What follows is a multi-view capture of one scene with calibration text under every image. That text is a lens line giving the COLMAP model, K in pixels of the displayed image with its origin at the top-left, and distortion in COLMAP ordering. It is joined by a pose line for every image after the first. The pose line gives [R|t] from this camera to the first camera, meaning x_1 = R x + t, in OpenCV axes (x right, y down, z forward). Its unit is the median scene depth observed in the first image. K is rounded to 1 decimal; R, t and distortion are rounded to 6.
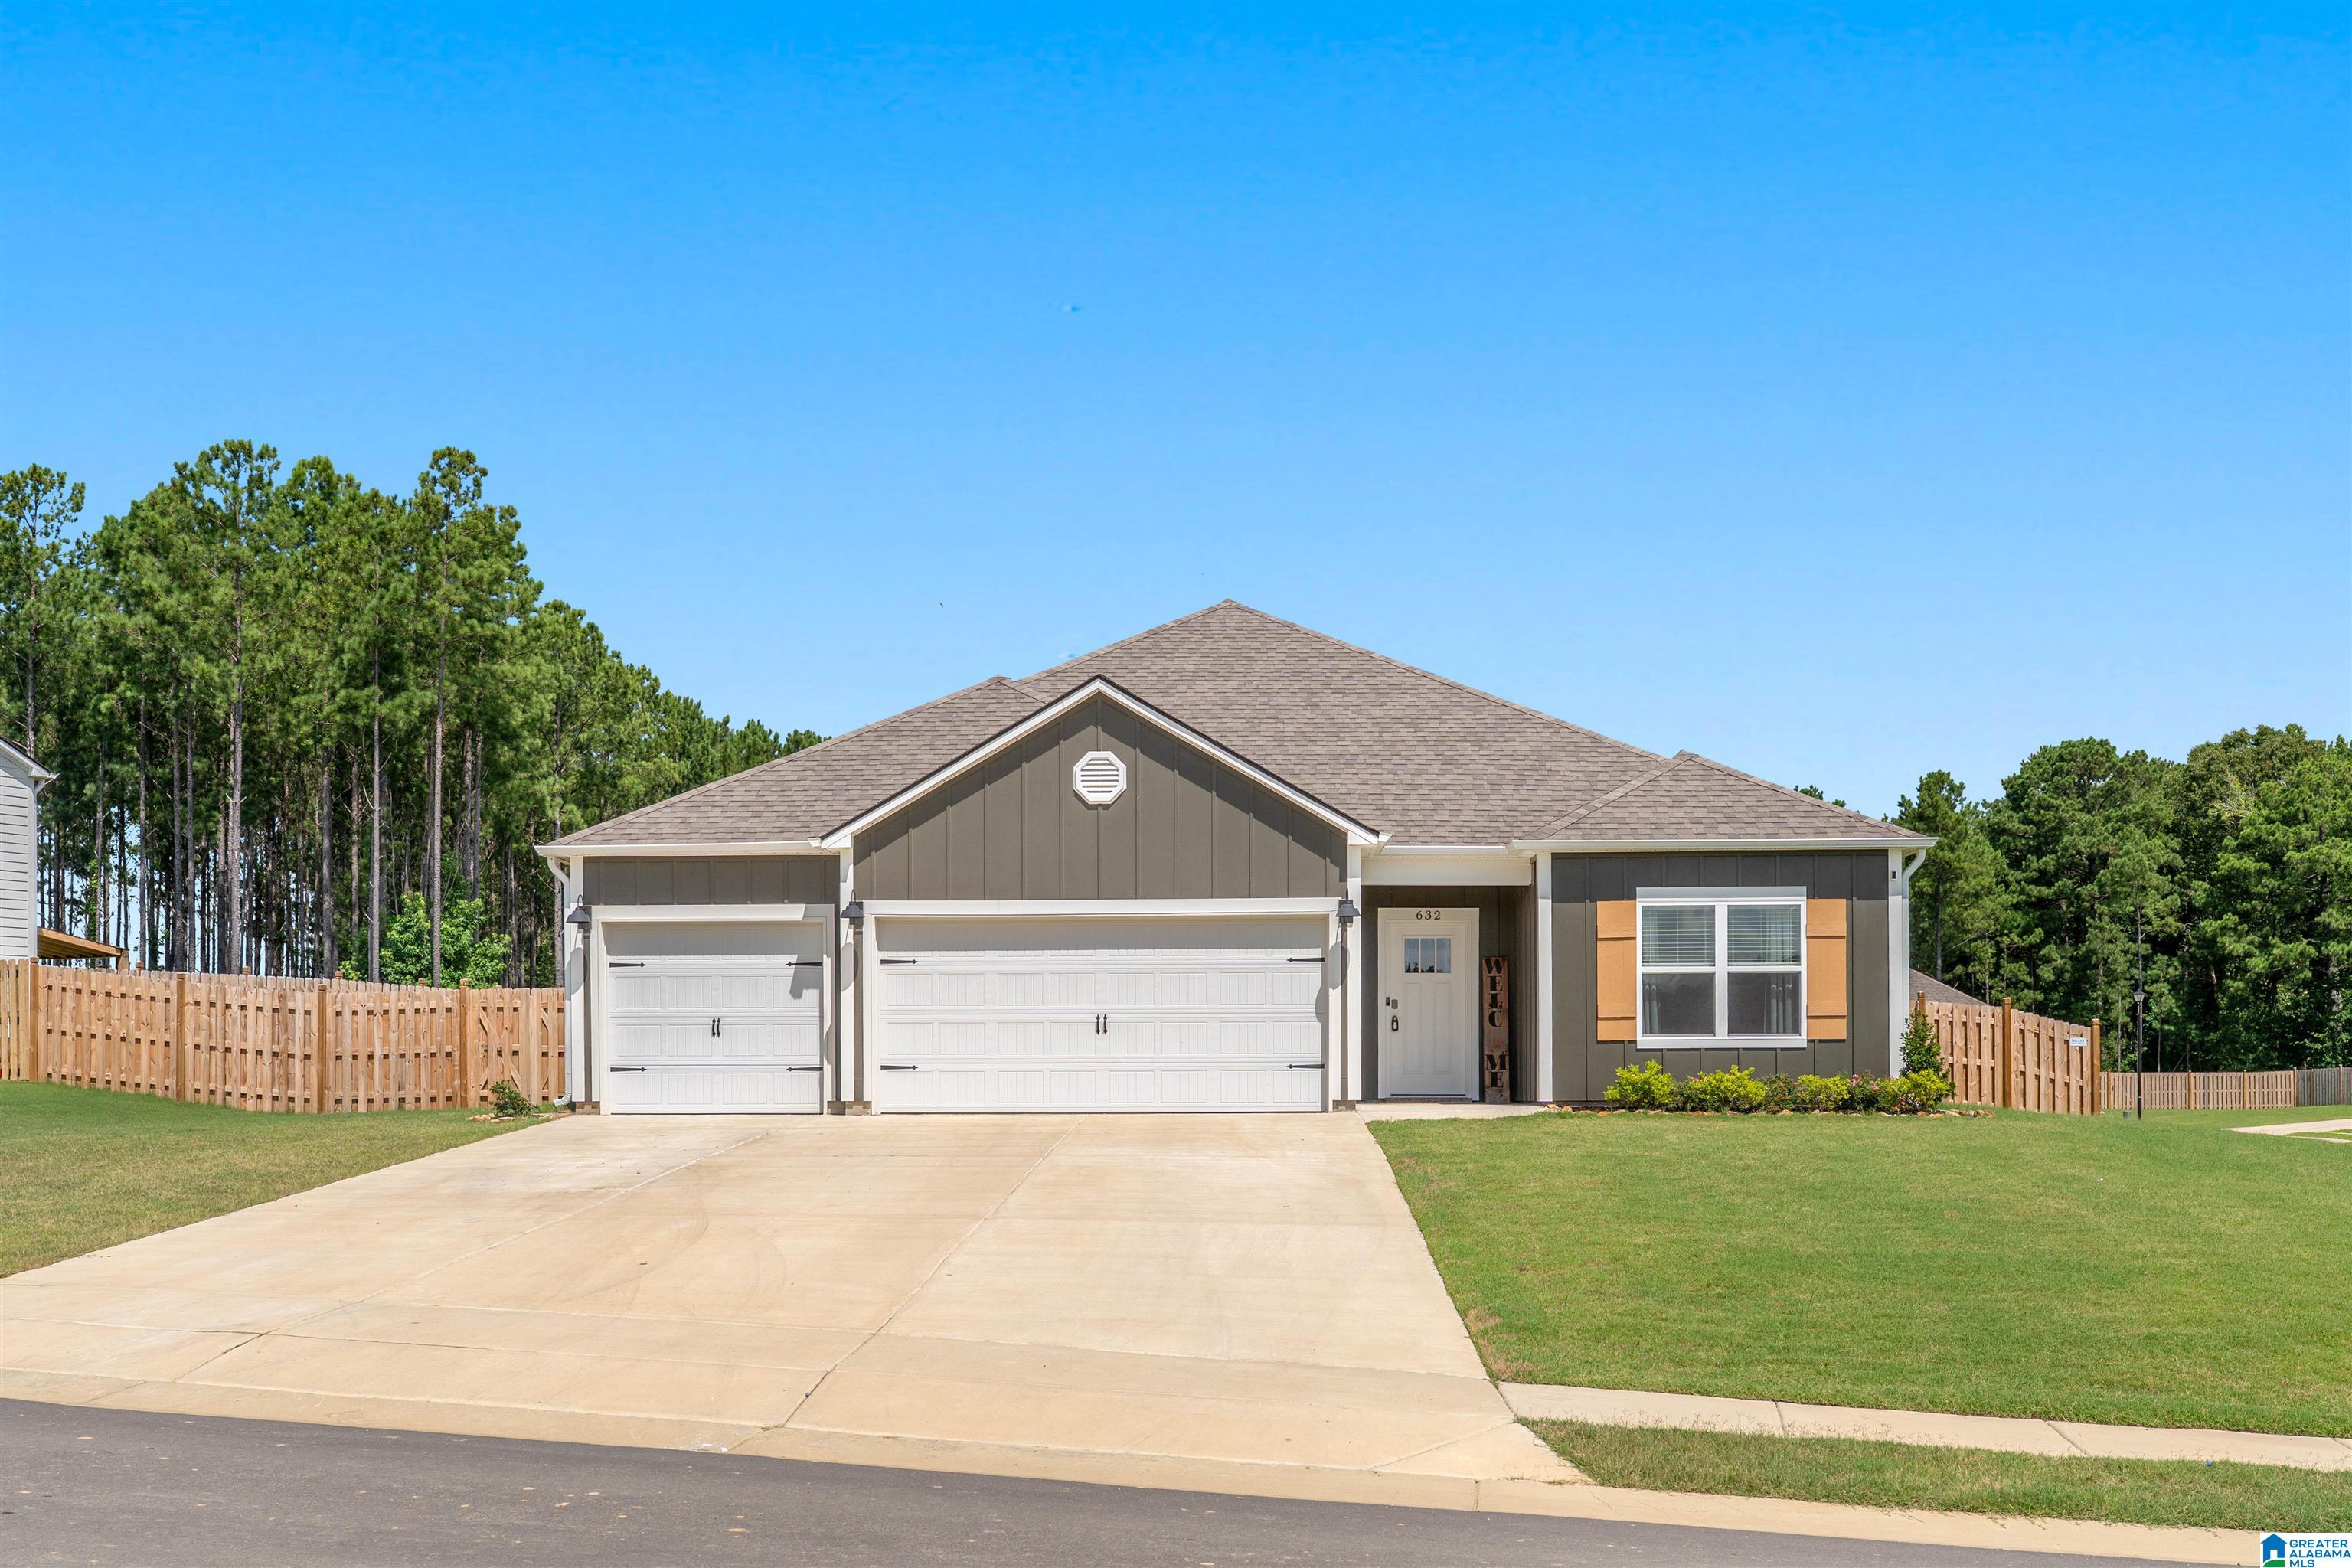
lens RADIAL K [[2372.1, 0, 1176.4], [0, 2372.1, 835.9], [0, 0, 1]] dist [0.049378, 0.016179]
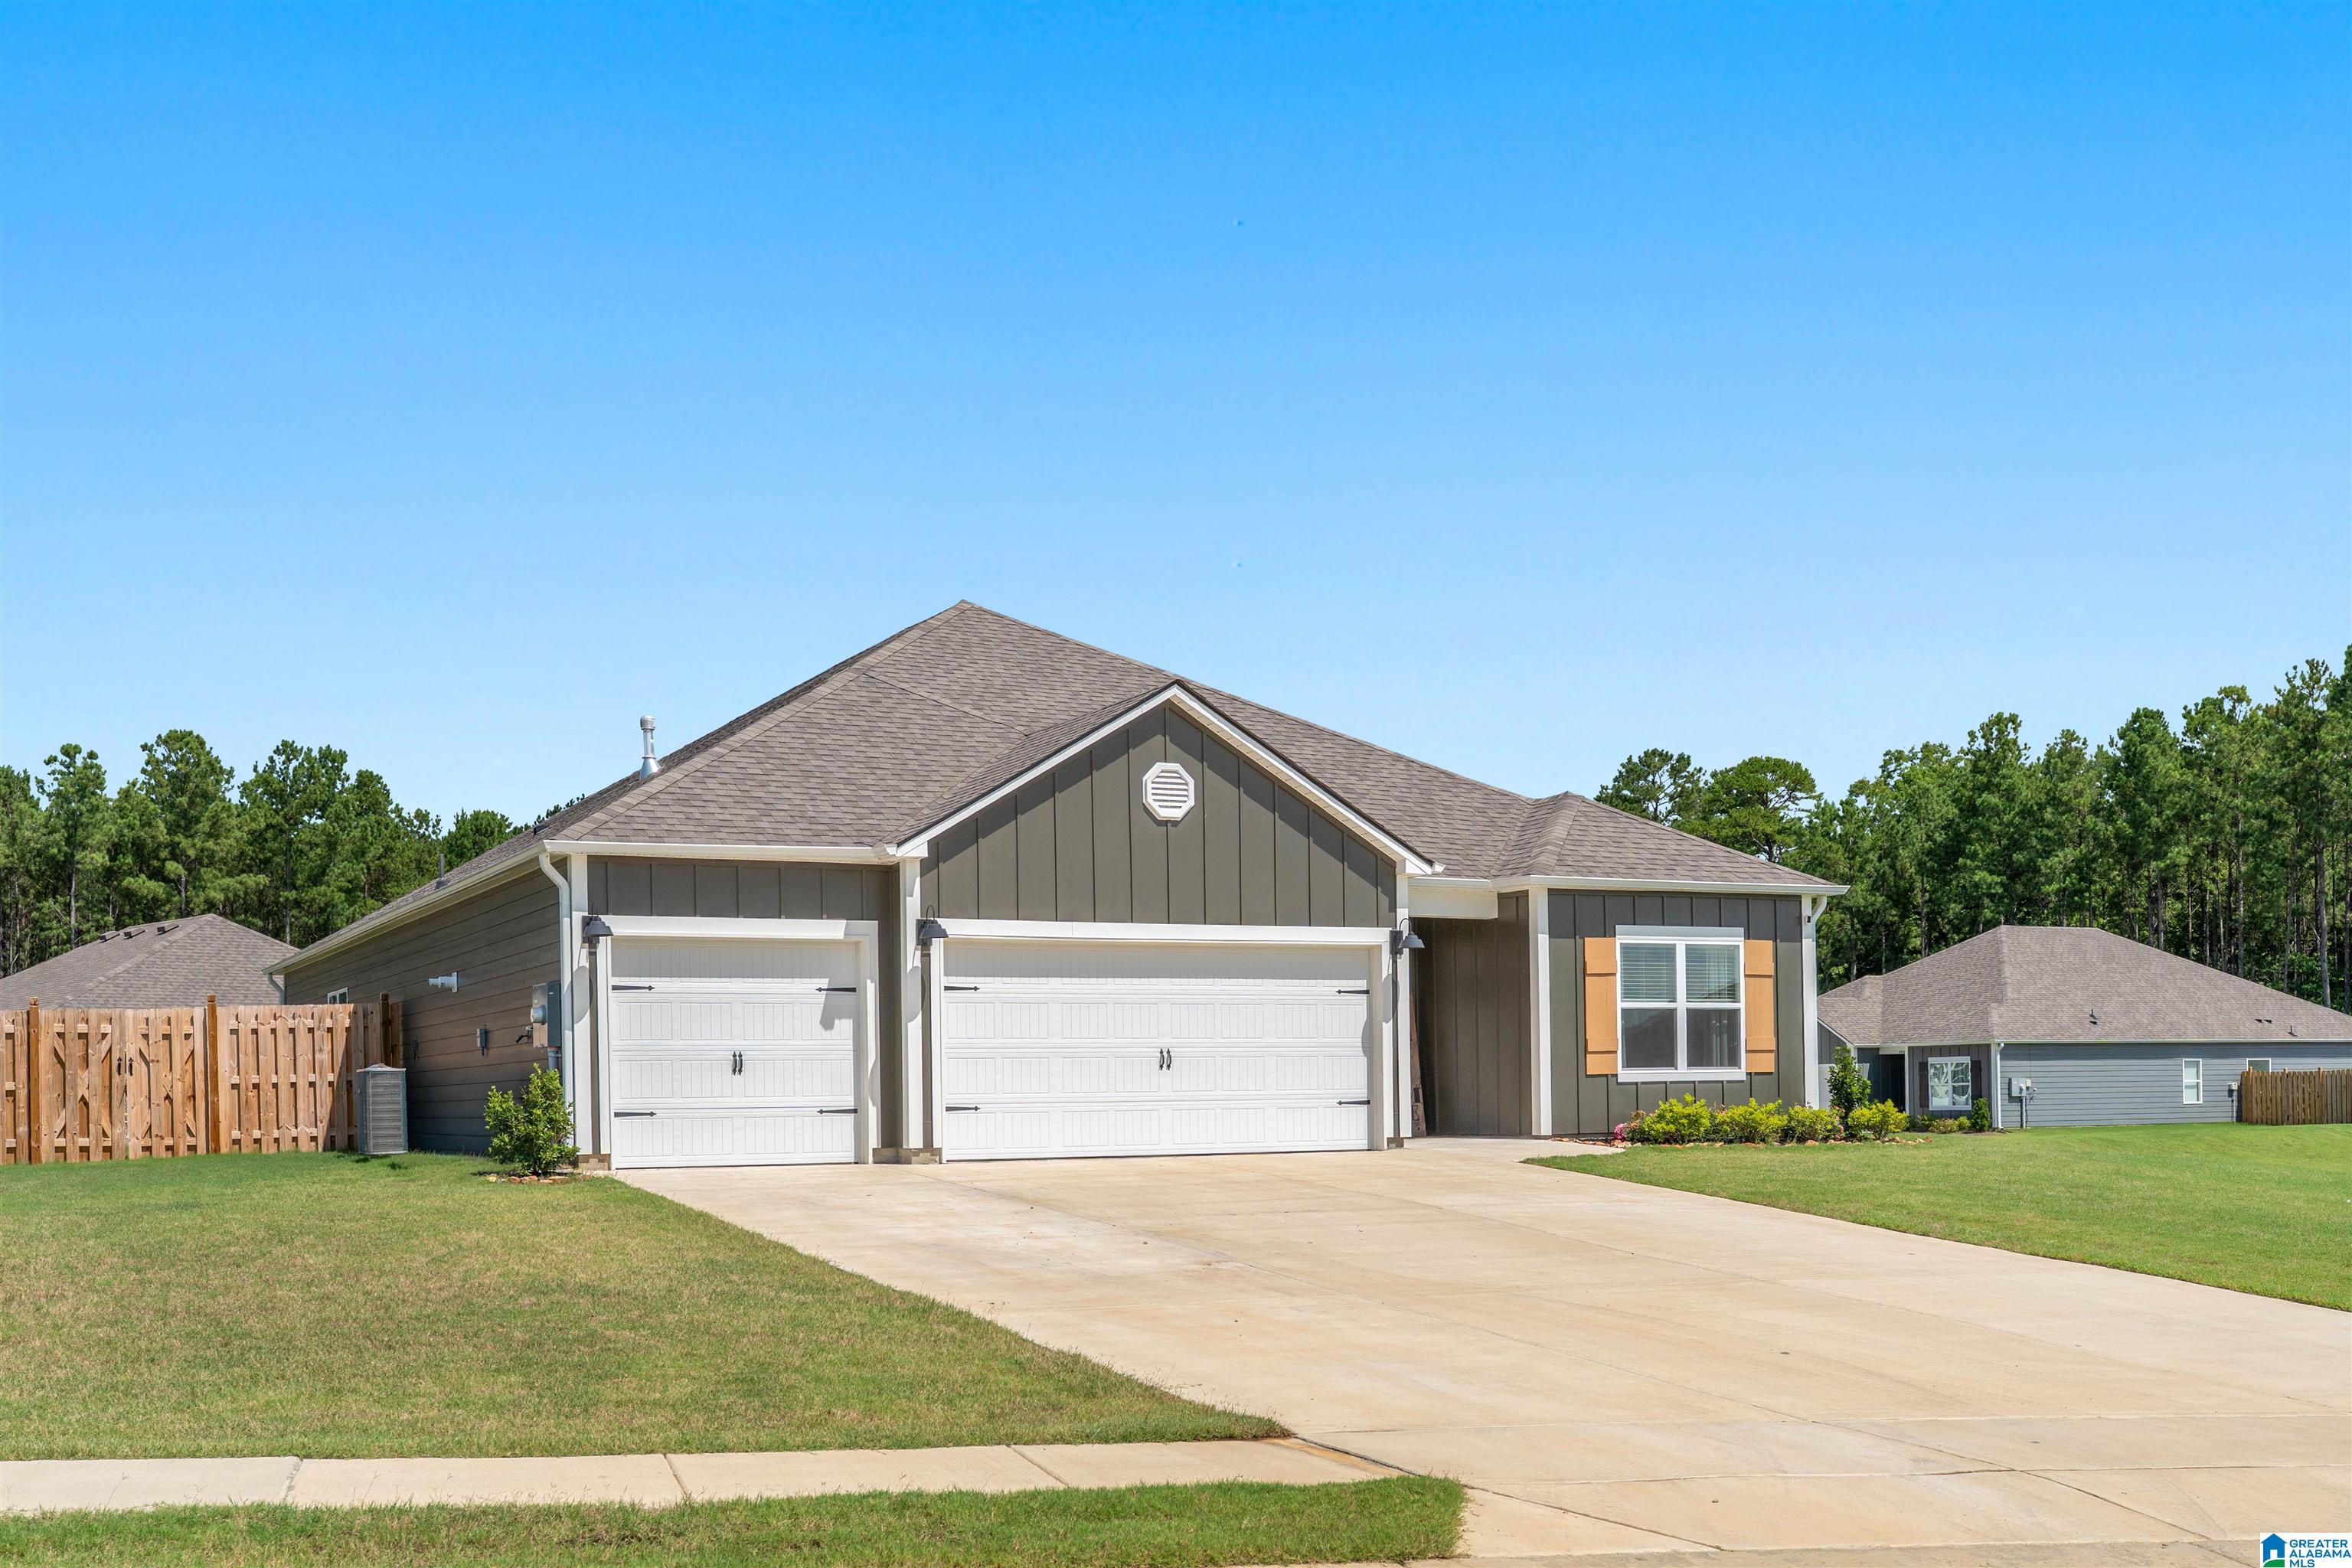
lens RADIAL K [[2373.0, 0, 1176.0], [0, 2373.0, 784.0], [0, 0, 1]] dist [0.012092, -0.010009]
pose [[0.881635, 0.052779, 0.468971, -0.461526], [-0.038855, 0.998471, -0.039325, 0.008679], [-0.470329, 0.016449, 0.882338, 0.182255]]
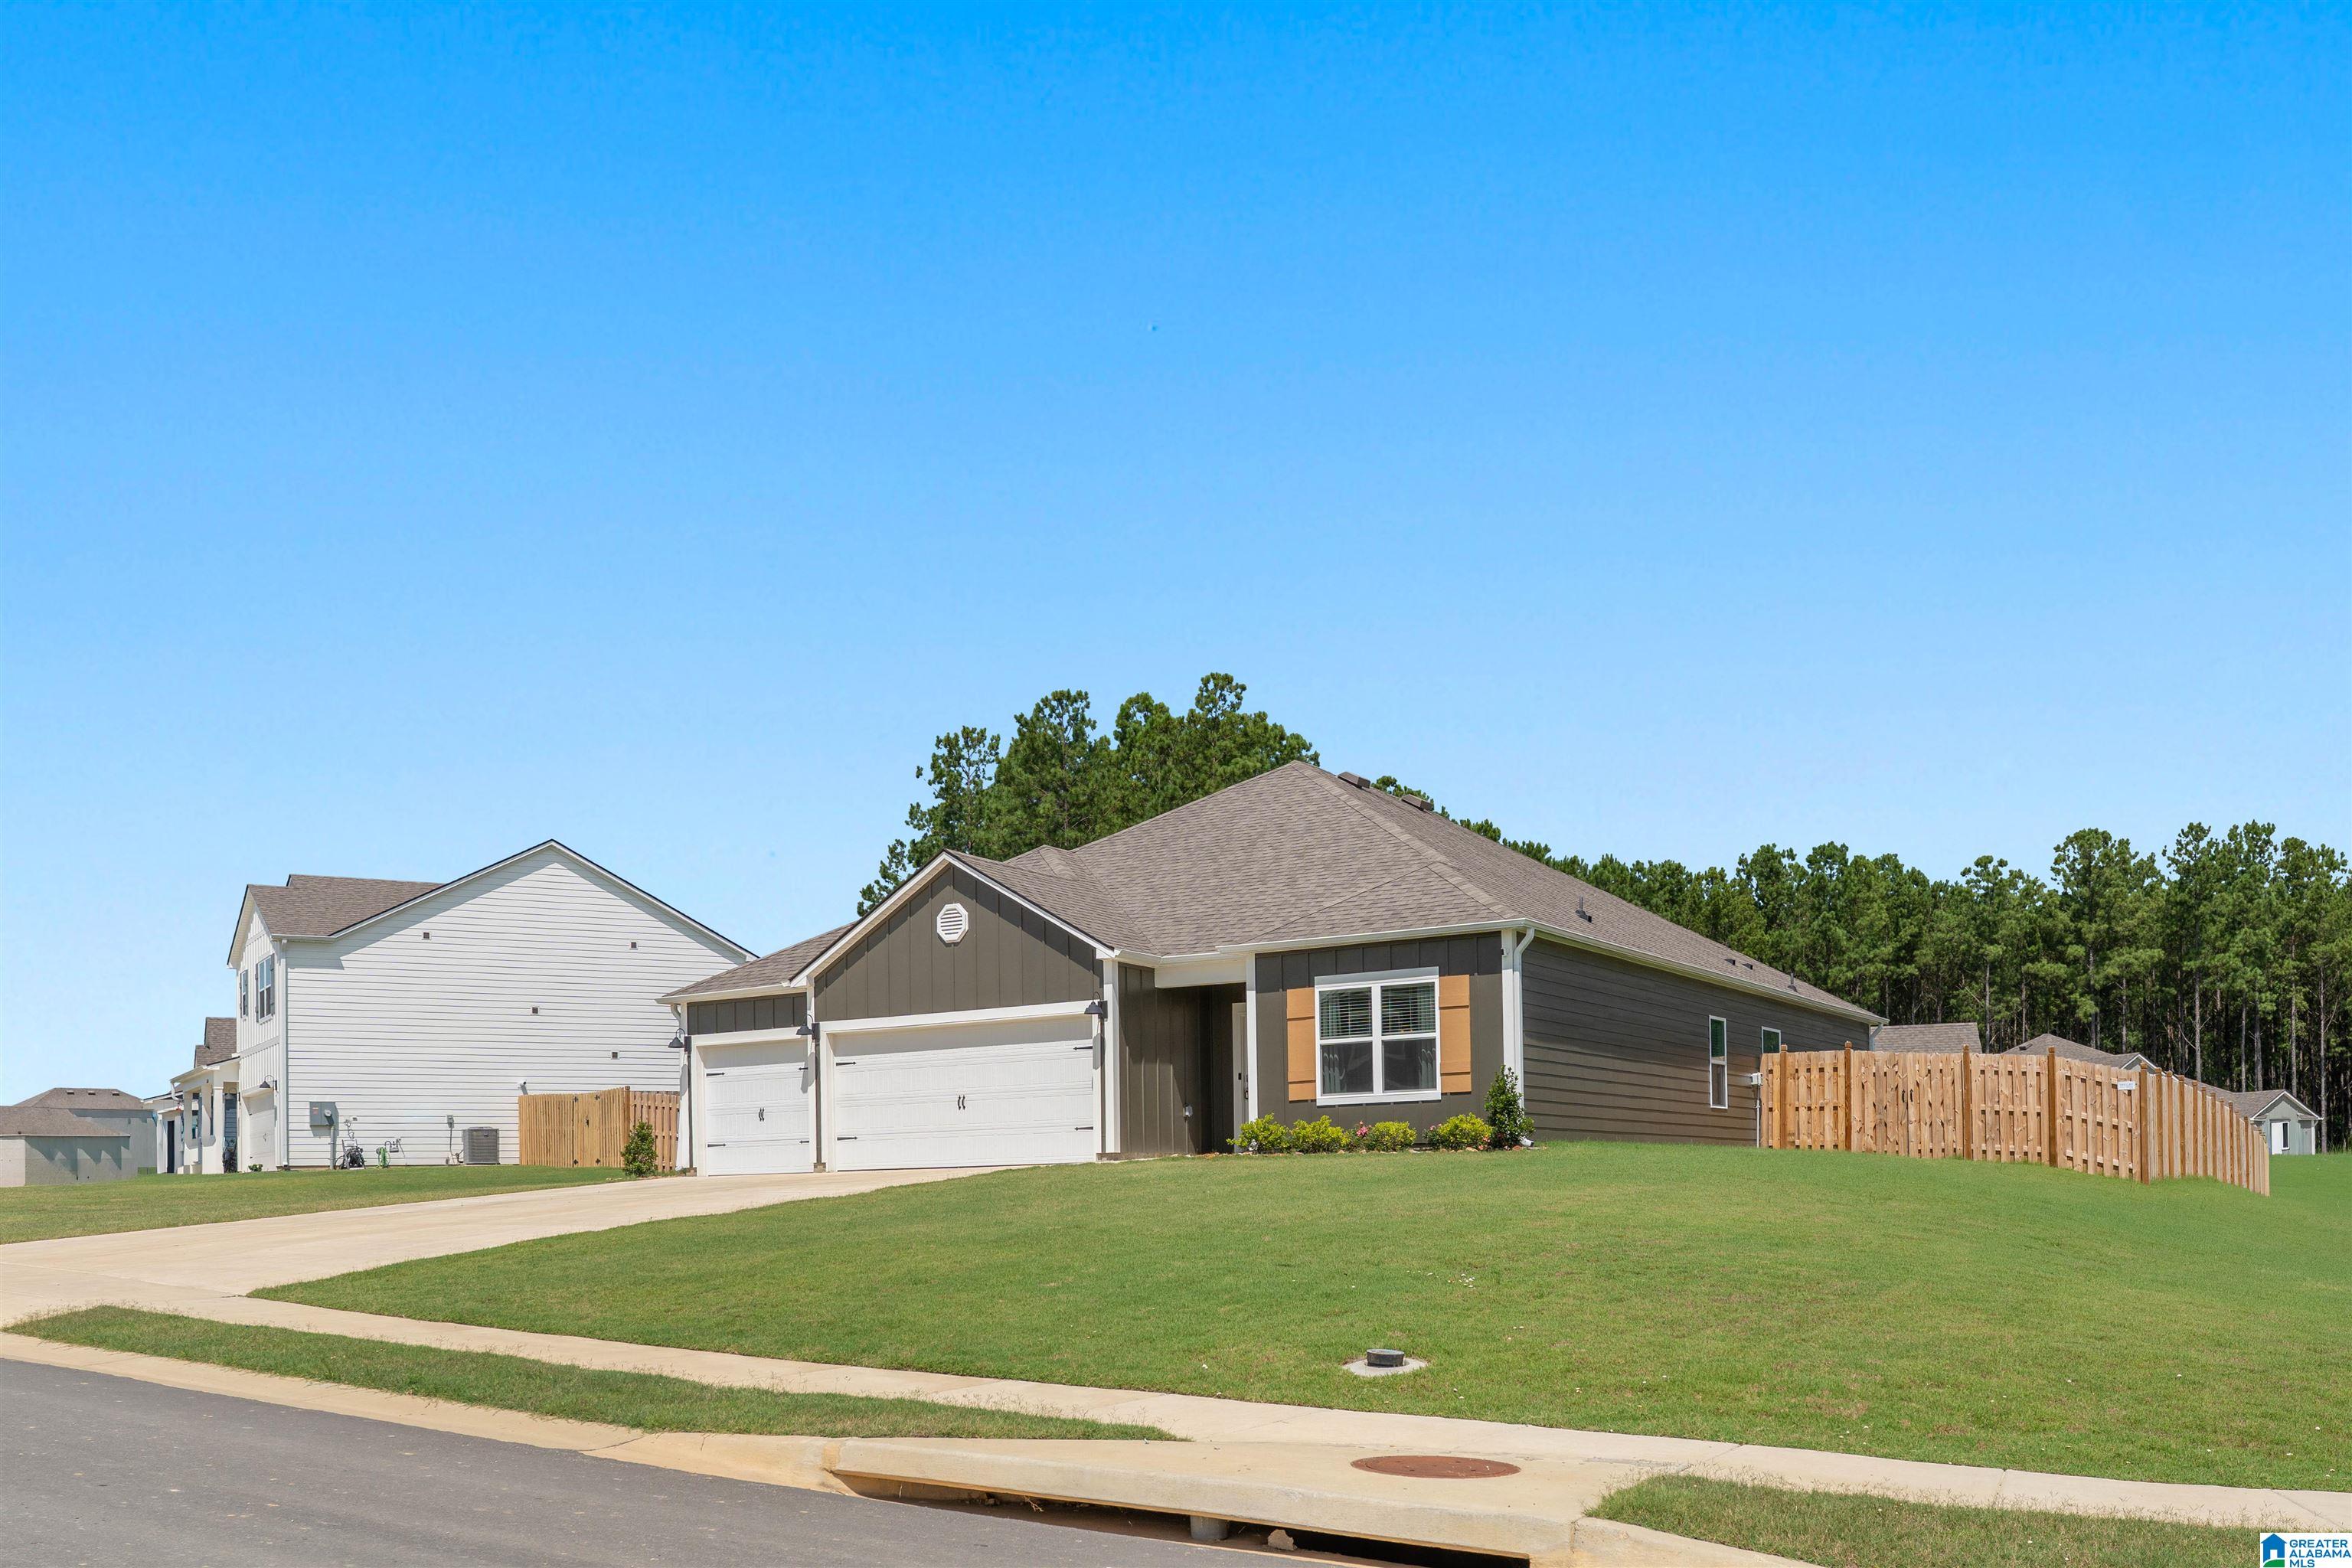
lens RADIAL K [[2146.3, 0, 1176.0], [0, 2146.3, 784.0], [0, 0, 1]] dist [0.003010, 0.000784]
pose [[0.864458, -0.110614, -0.490385, 0.699942], [0.070999, 0.992578, -0.098732, 0.027655], [0.497666, 0.050533, 0.865895, -0.023022]]
